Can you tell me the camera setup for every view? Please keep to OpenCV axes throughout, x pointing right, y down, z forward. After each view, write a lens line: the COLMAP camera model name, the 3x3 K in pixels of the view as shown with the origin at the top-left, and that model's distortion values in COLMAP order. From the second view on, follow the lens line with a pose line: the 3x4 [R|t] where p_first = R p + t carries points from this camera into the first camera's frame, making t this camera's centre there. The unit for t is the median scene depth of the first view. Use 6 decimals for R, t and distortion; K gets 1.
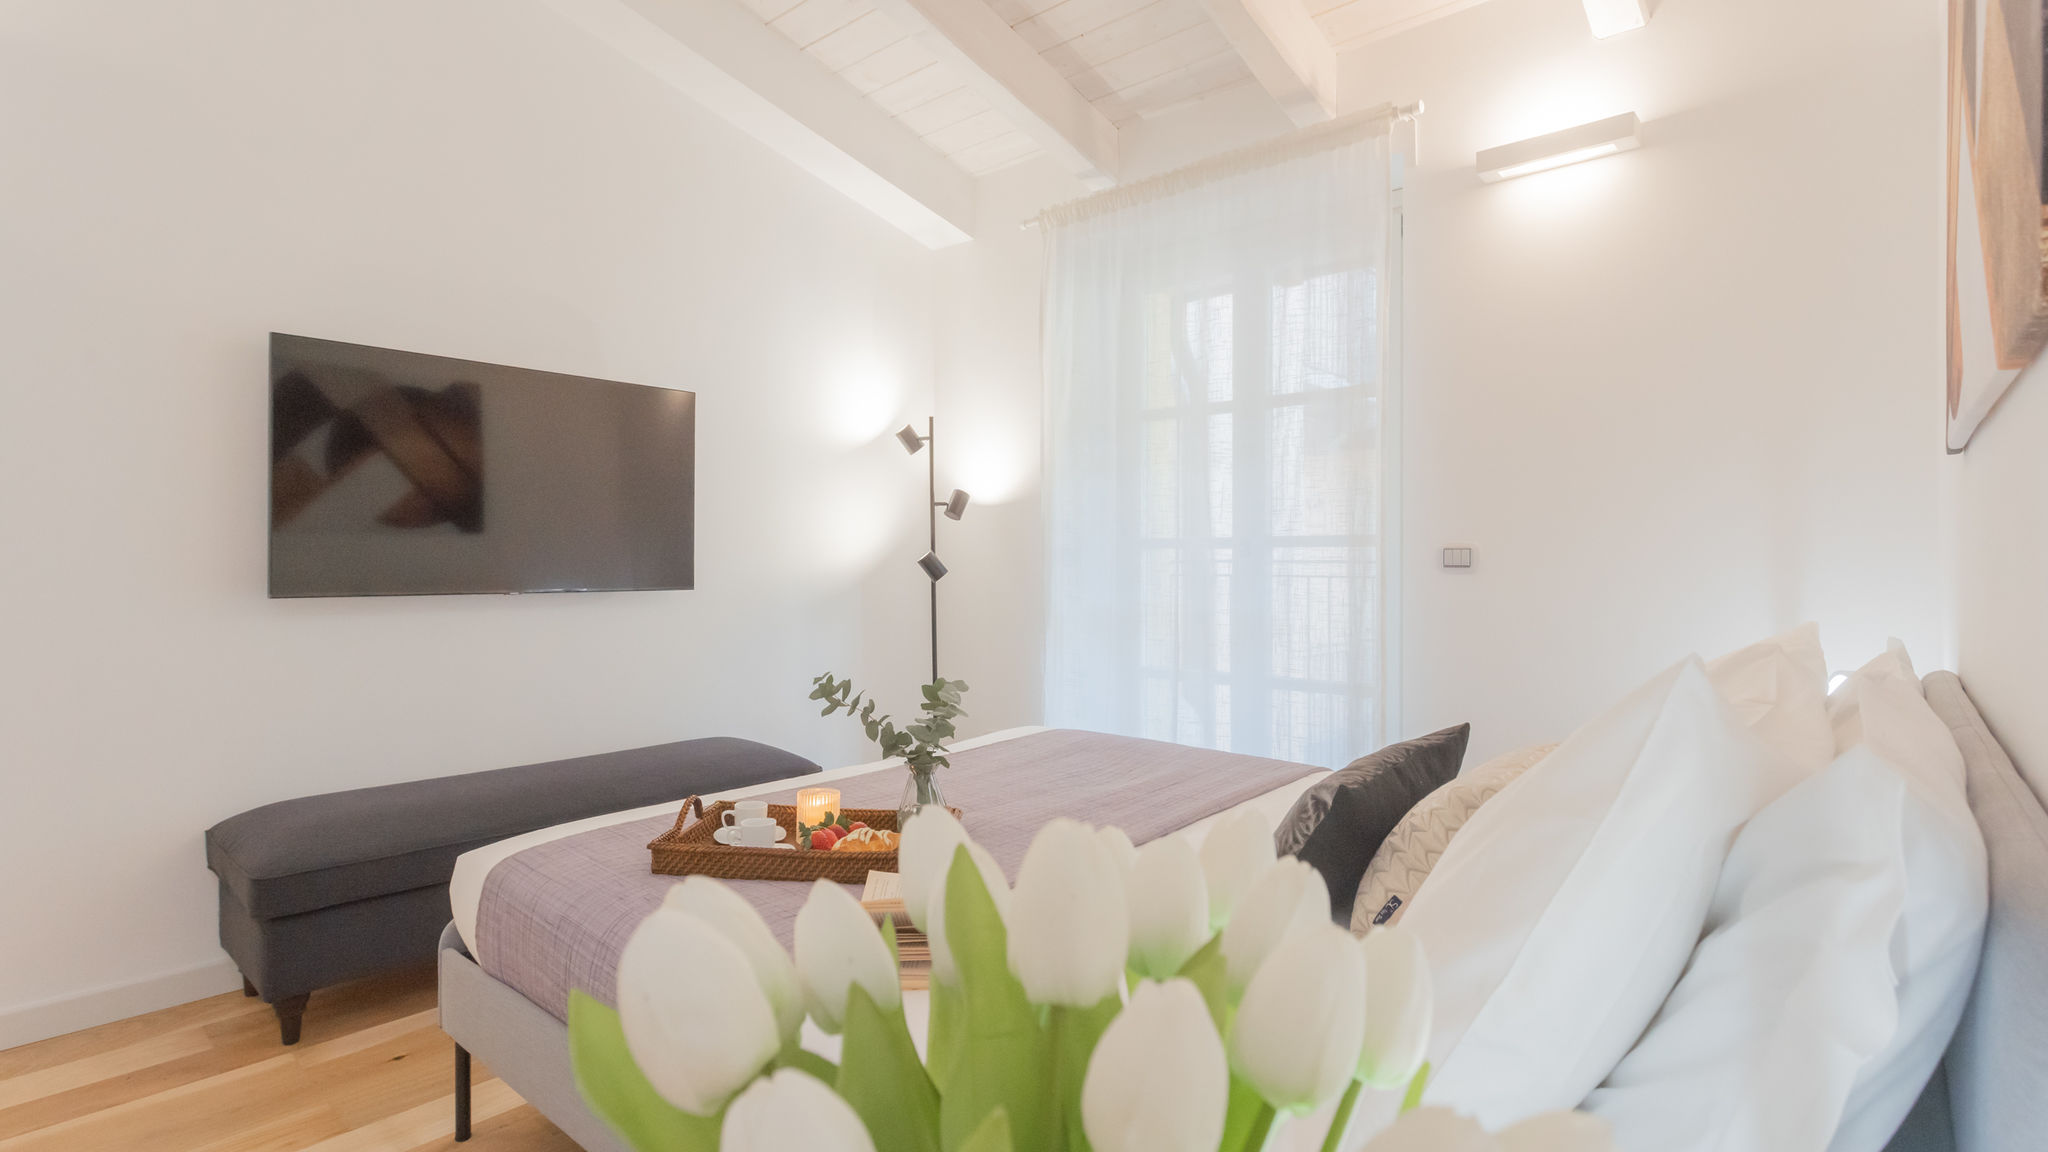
lens RADIAL K [[973.2, 0, 1021.4], [0, 973.2, 561.2], [0, 0, 1]] dist [0.006294, -0.001472]
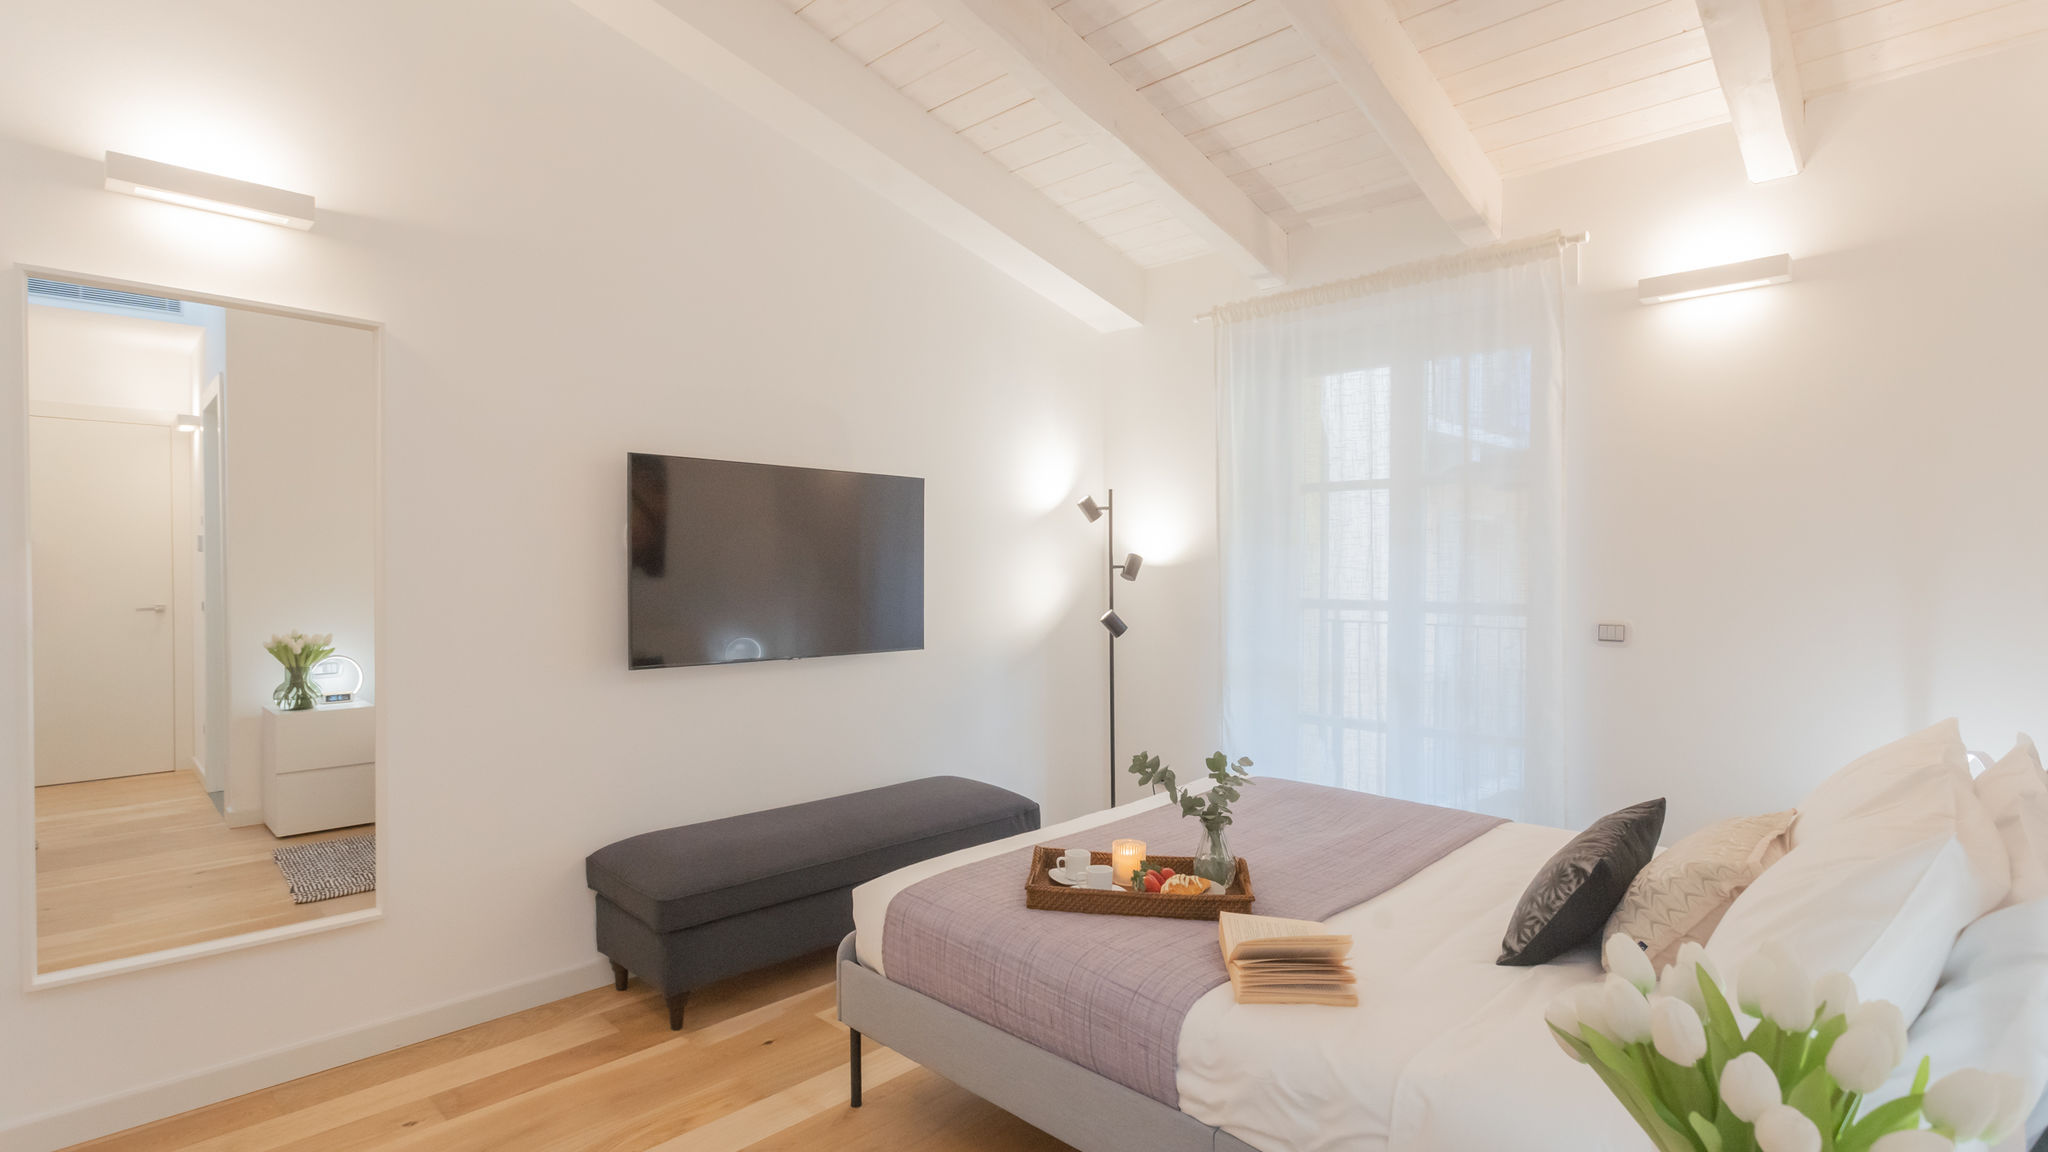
lens RADIAL K [[973.2, 0, 1024.6], [0, 973.2, 592.3], [0, 0, 1]] dist [0.006294, -0.001472]
pose [[0.999117, 0.002590, -0.041942, -0.237106], [-0.001410, 0.999604, 0.028119, -0.100790], [0.041998, -0.028035, 0.998724, -0.210792]]
